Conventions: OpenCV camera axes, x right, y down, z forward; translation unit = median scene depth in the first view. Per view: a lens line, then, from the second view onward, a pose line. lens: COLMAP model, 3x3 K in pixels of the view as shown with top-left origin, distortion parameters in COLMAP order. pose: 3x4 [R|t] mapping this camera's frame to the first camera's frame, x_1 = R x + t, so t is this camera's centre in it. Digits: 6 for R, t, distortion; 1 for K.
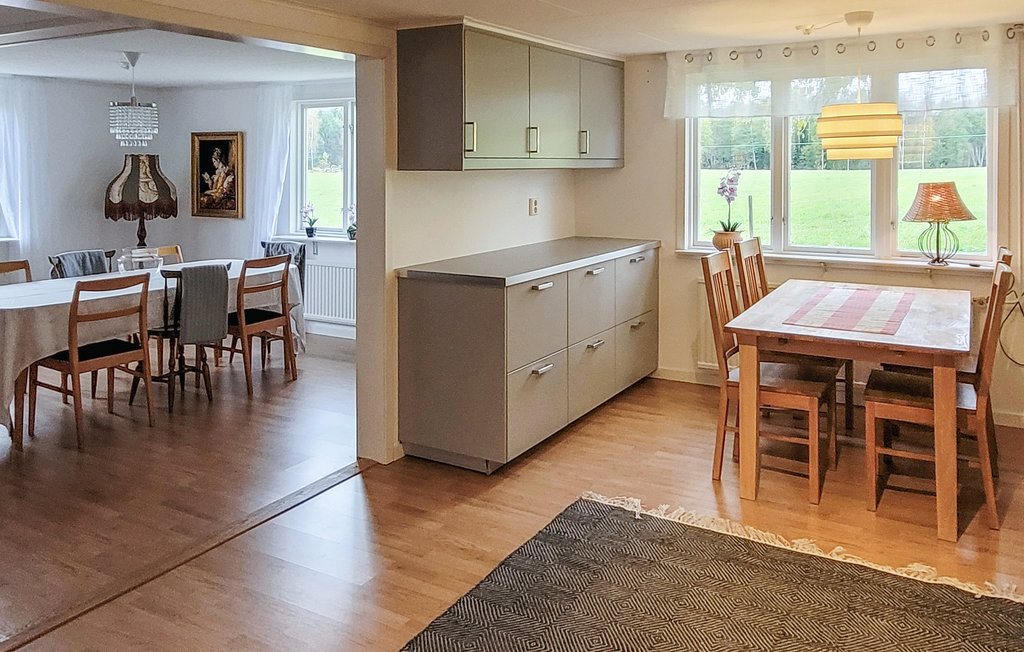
lens RADIAL K [[786.4, 0, 511.3], [0, 786.4, 219.4], [0, 0, 1]] dist [0.001009, 0.001370]
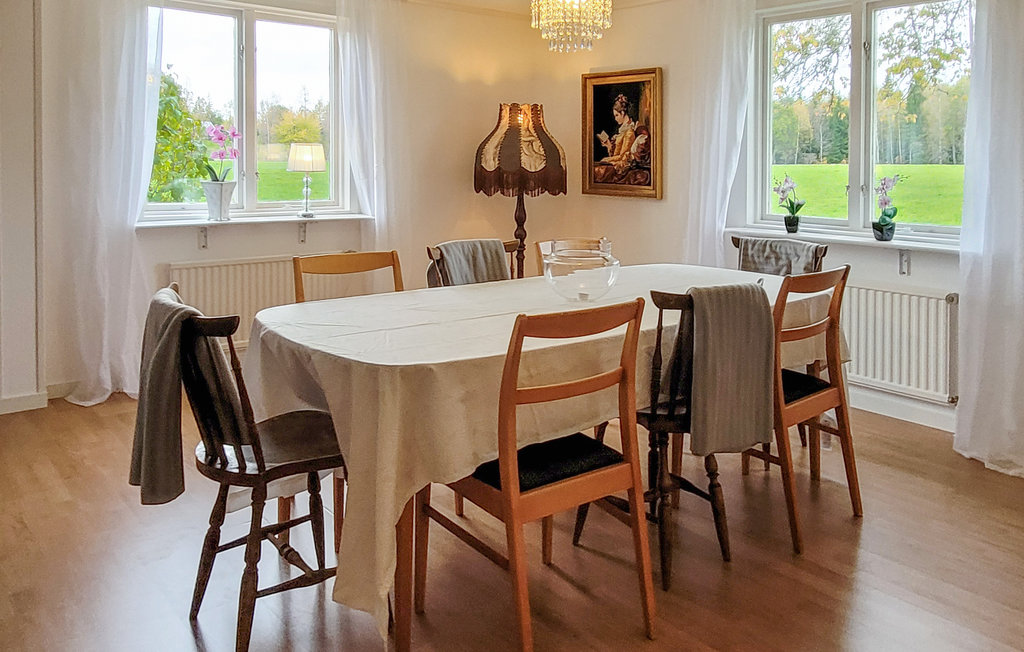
lens RADIAL K [[816.2, 0, 532.1], [0, 816.2, 324.2], [0, 0, 1]] dist [-0.001487, 0.000023]
pose [[0.940377, 0.083331, -0.329769, -0.214688], [-0.038139, 0.989244, 0.141217, 0.010525], [0.337989, -0.120220, 0.933440, 0.313329]]
